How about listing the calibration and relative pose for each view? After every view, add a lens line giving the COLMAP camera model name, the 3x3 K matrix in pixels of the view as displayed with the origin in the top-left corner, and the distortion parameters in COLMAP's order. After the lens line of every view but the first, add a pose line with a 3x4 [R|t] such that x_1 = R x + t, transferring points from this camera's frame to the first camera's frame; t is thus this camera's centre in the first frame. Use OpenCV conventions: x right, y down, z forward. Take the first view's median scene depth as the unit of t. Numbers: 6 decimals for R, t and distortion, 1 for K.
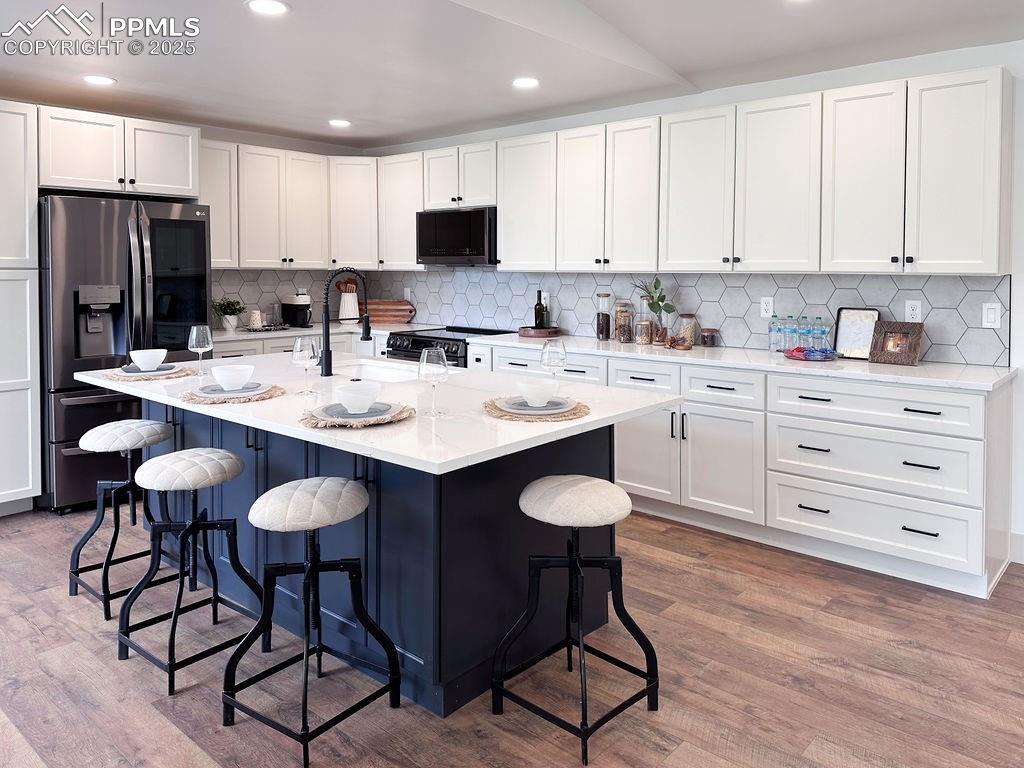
lens RADIAL K [[748.5, 0, 519.7], [0, 748.5, 302.0], [0, 0, 1]] dist [0.005197, 0.000212]
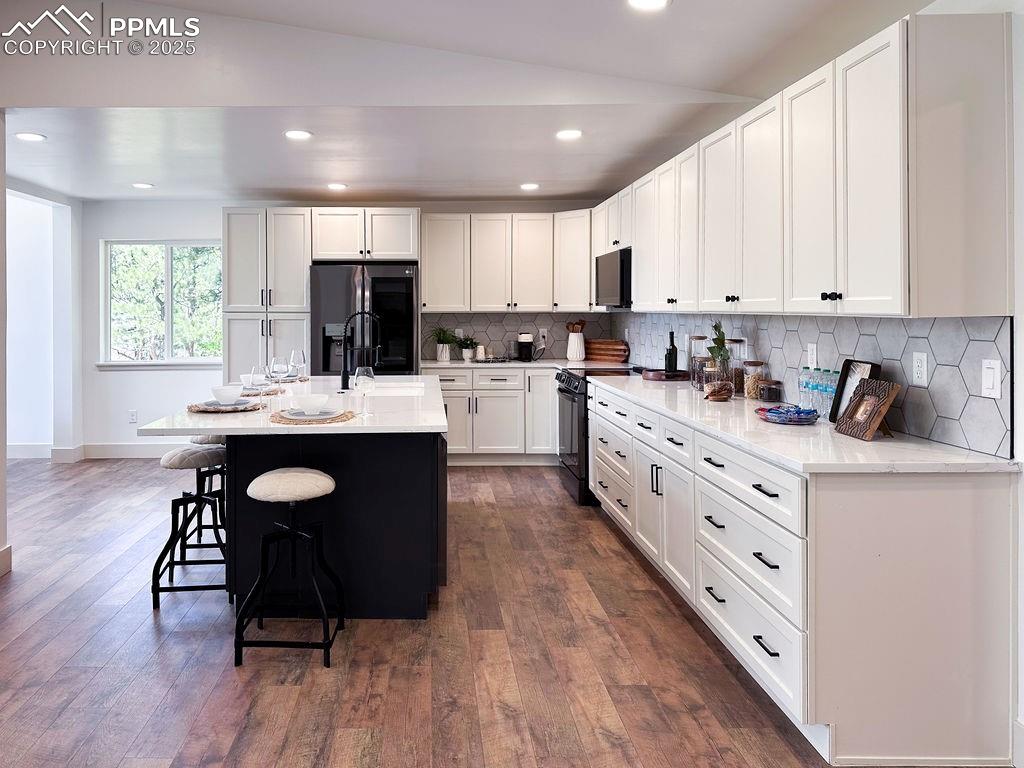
lens RADIAL K [[747.4, 0, 428.8], [0, 747.4, 319.6], [0, 0, 1]] dist [0.008833, -0.001012]
pose [[0.656542, 0.002680, -0.754285, 0.690824], [-0.026656, 0.999451, -0.019651, -0.006320], [0.753818, 0.033008, 0.656253, 0.165290]]
